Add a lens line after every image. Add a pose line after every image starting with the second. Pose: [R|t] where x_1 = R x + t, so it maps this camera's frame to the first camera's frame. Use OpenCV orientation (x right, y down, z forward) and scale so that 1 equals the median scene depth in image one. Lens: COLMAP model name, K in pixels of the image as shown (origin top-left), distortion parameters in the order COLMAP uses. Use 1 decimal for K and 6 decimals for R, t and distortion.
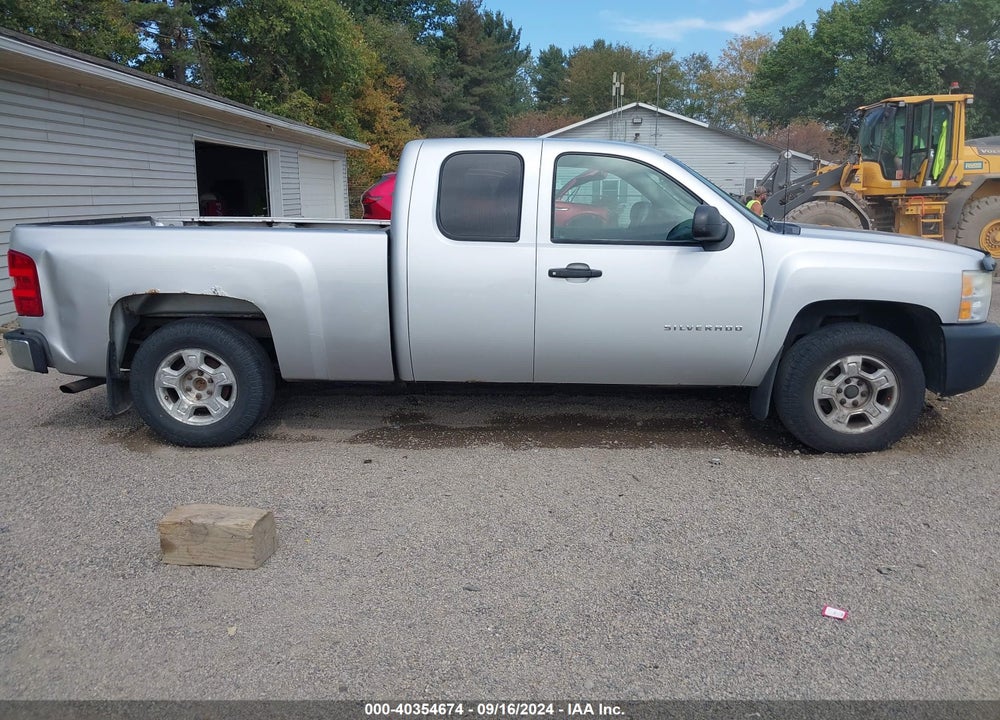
lens RADIAL K [[810.0, 0, 503.3], [0, 810.0, 351.7], [0, 0, 1]] dist [0.027315, -0.045154]
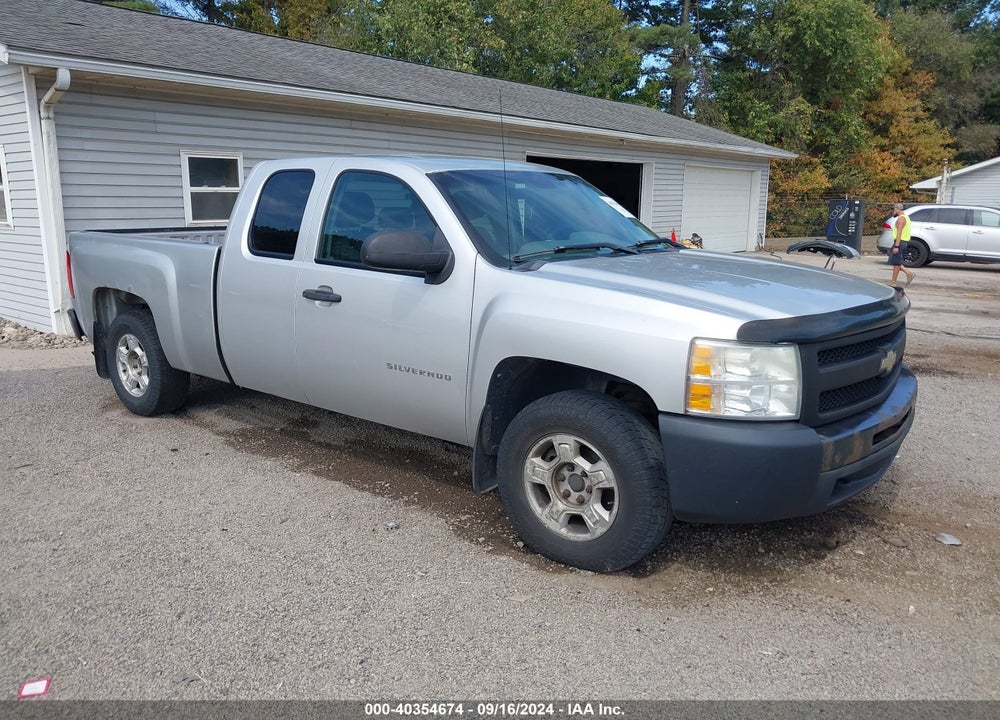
lens RADIAL K [[810.0, 0, 503.3], [0, 810.0, 366.3], [0, 0, 1]] dist [0.027315, -0.045154]
pose [[0.785891, 0.128157, -0.604939, 0.720851], [-0.125061, 0.991012, 0.047478, -0.074723], [0.605587, 0.038341, 0.794855, 0.322735]]
